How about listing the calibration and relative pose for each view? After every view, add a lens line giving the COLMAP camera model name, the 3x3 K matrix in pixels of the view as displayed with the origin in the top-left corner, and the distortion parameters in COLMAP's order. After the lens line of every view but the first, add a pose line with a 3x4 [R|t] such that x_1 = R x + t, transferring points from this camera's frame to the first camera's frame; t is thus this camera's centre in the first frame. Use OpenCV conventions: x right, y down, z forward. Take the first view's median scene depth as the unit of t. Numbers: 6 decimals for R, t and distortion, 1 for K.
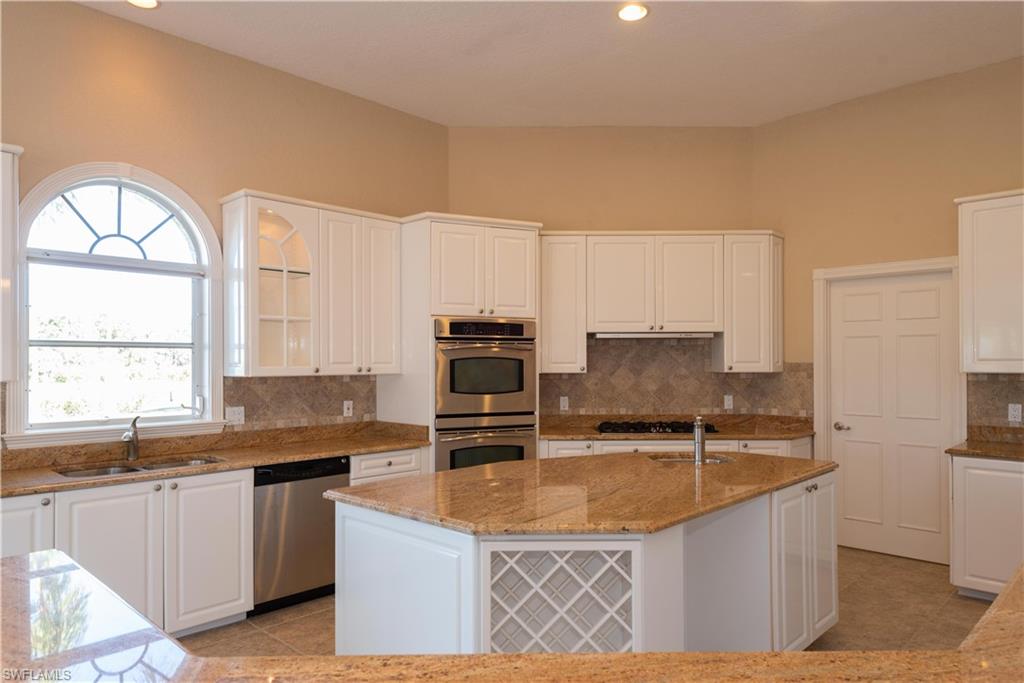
lens RADIAL K [[662.0, 0, 512.3], [0, 662.0, 357.0], [0, 0, 1]] dist [0.001081, 0.000071]
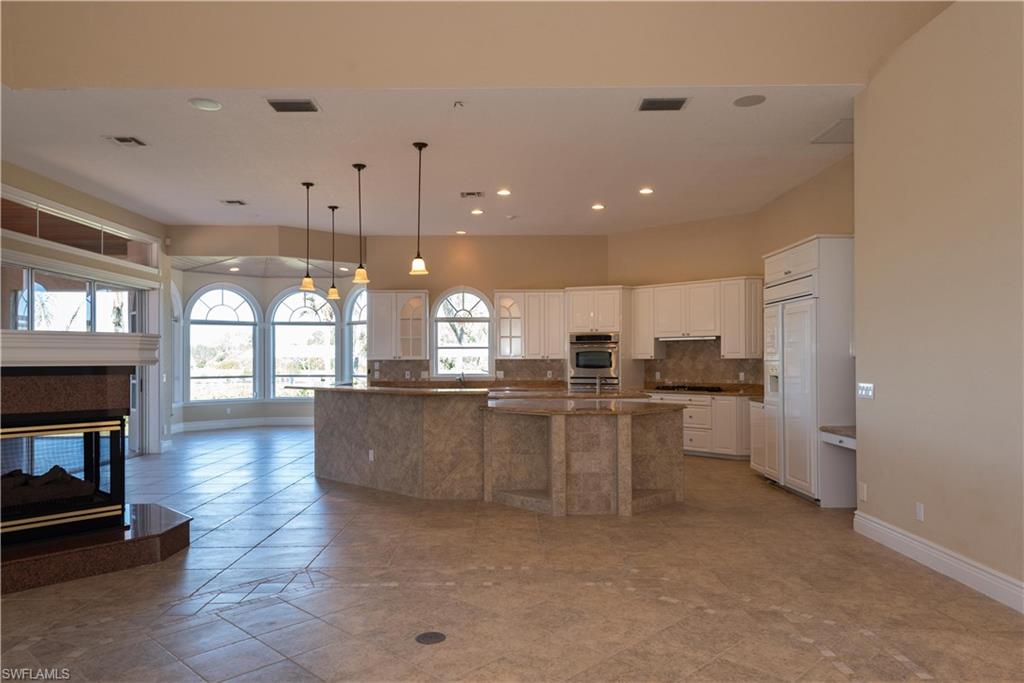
lens RADIAL K [[714.8, 0, 512.0], [0, 714.8, 341.5], [0, 0, 1]] dist [0.000384, 0.000037]
pose [[0.687984, -0.017820, -0.725507, 1.463885], [0.005429, 0.999797, -0.019408, 0.012665], [0.725705, 0.009414, 0.687941, -0.796180]]
